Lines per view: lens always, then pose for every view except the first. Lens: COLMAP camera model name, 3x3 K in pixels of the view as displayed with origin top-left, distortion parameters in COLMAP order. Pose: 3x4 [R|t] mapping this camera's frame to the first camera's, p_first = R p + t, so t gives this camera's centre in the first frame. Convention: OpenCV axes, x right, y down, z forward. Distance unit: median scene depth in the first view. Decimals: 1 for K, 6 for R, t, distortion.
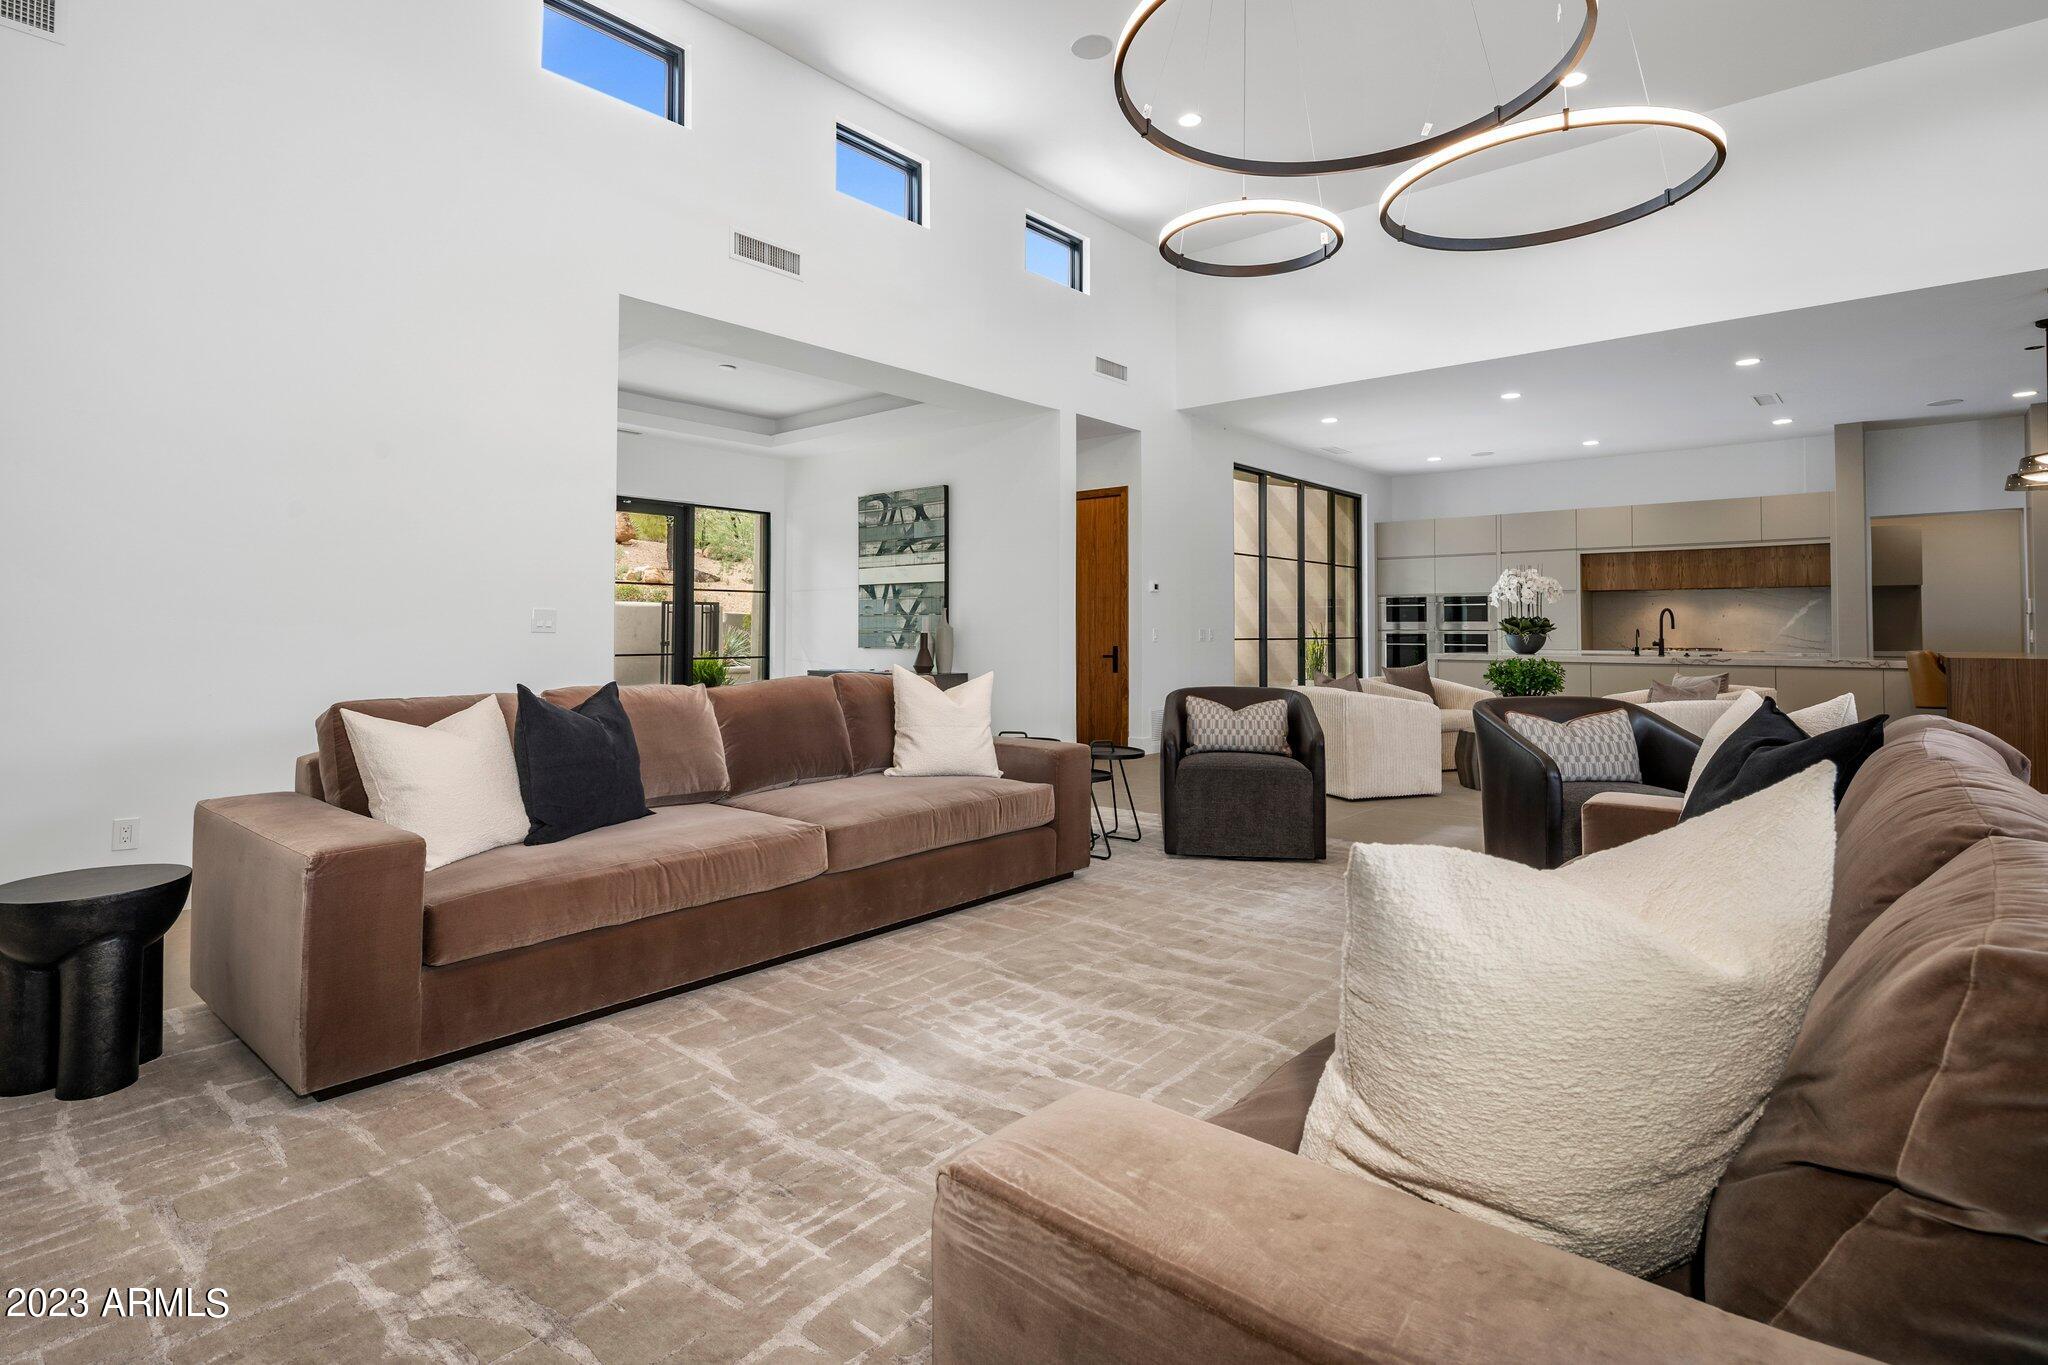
lens RADIAL K [[1010.4, 0, 1026.0], [0, 1010.4, 611.0], [0, 0, 1]] dist [-0.001910, -0.000379]
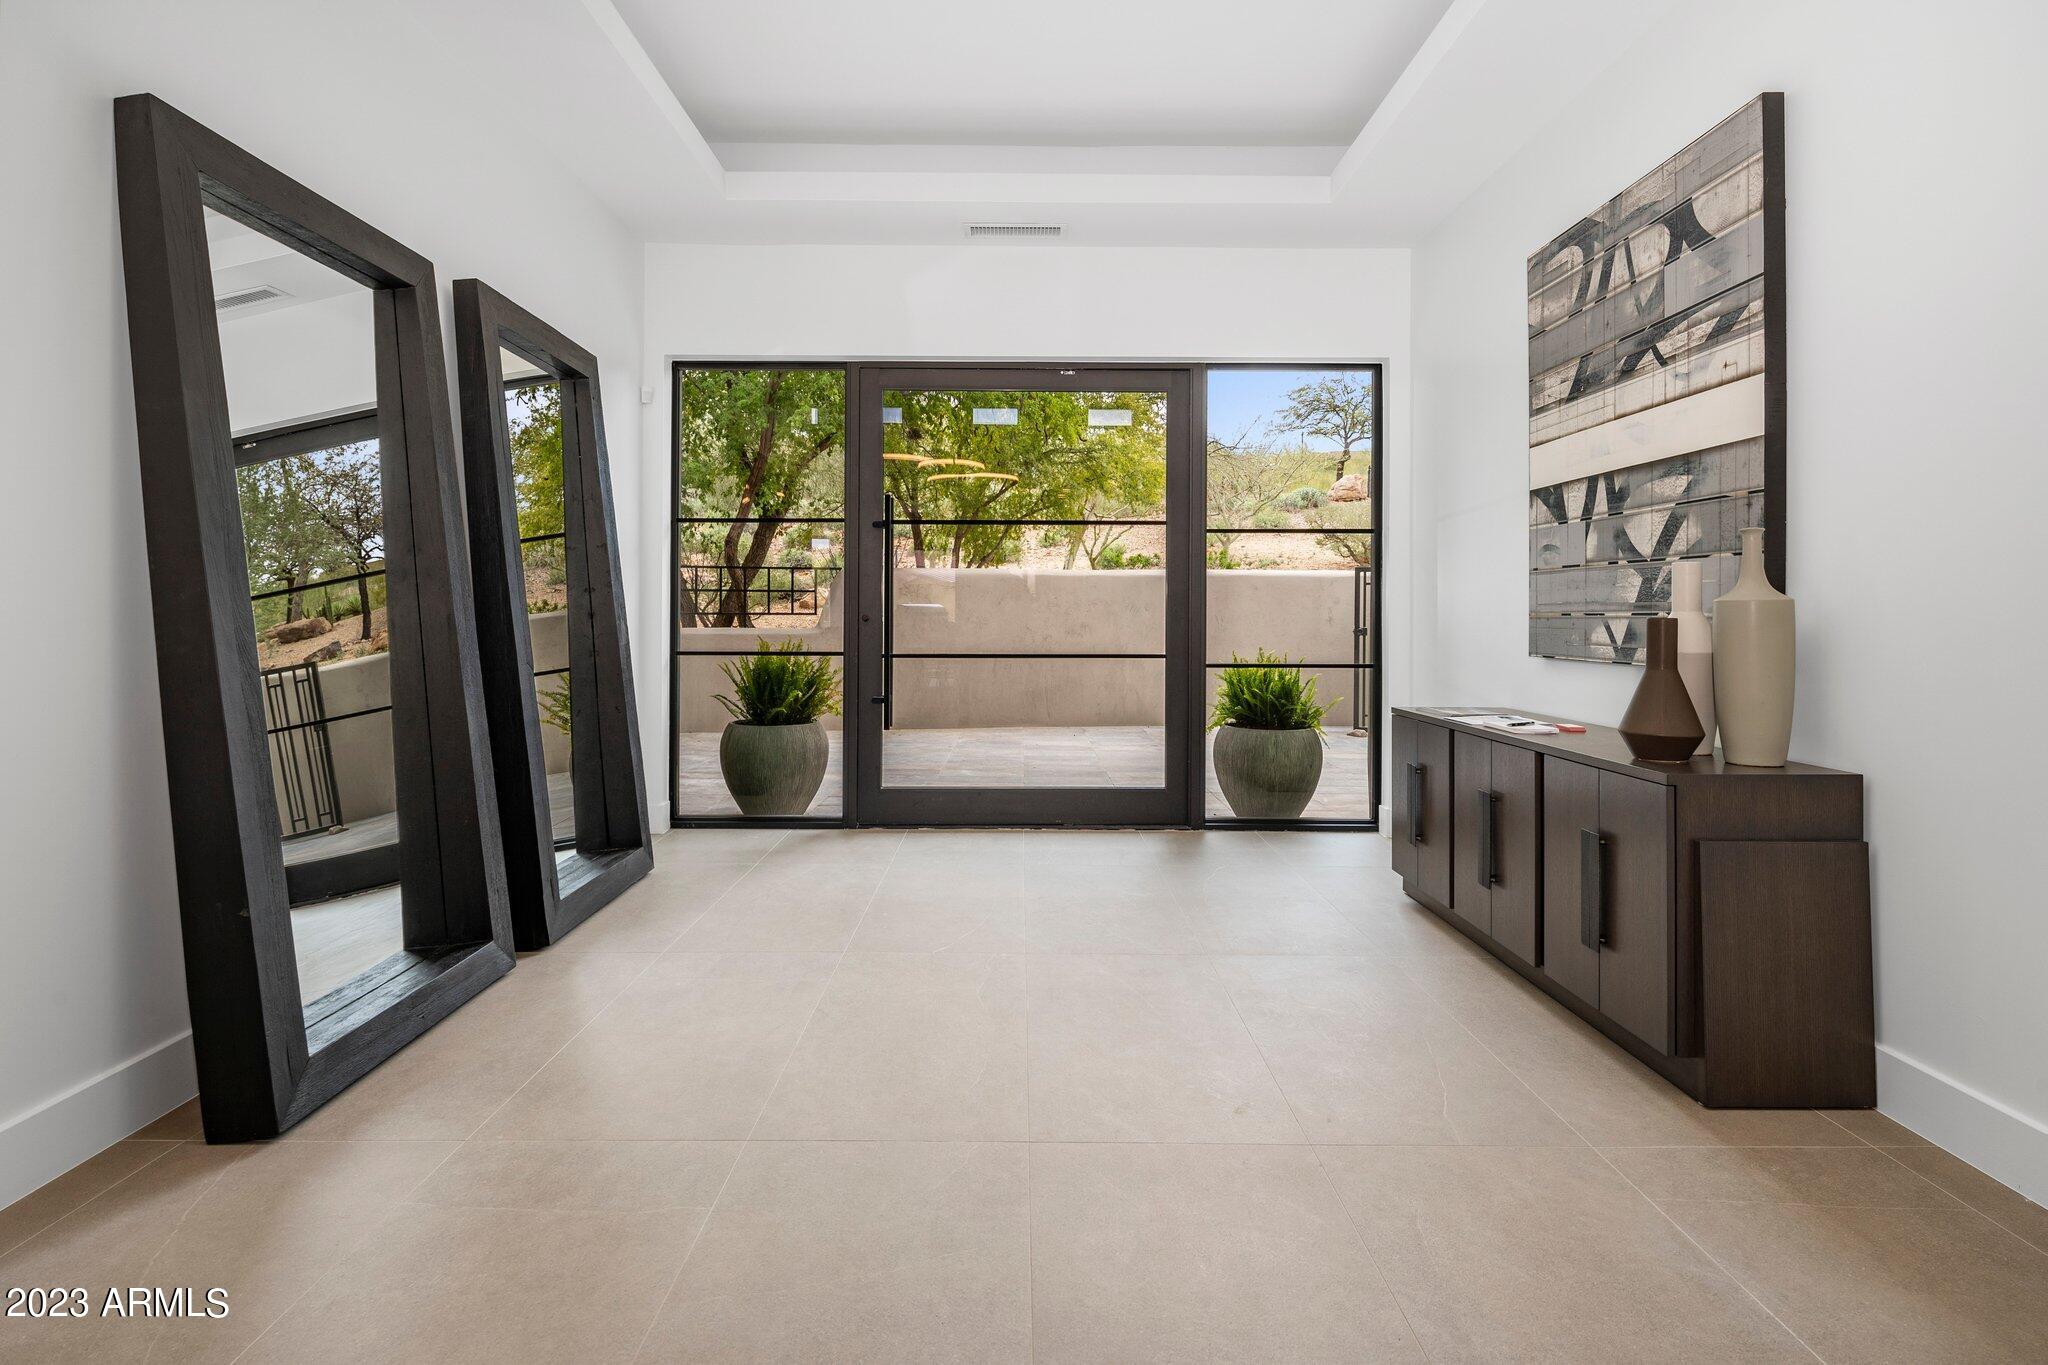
lens RADIAL K [[1010.4, 0, 1026.0], [0, 1010.4, 611.0], [0, 0, 1]] dist [-0.001910, -0.000379]
pose [[0.651525, -0.000317, -0.758627, -0.001549], [0.012131, 0.999876, 0.010000, 0.013710], [0.758530, -0.015719, 0.651448, 0.630614]]
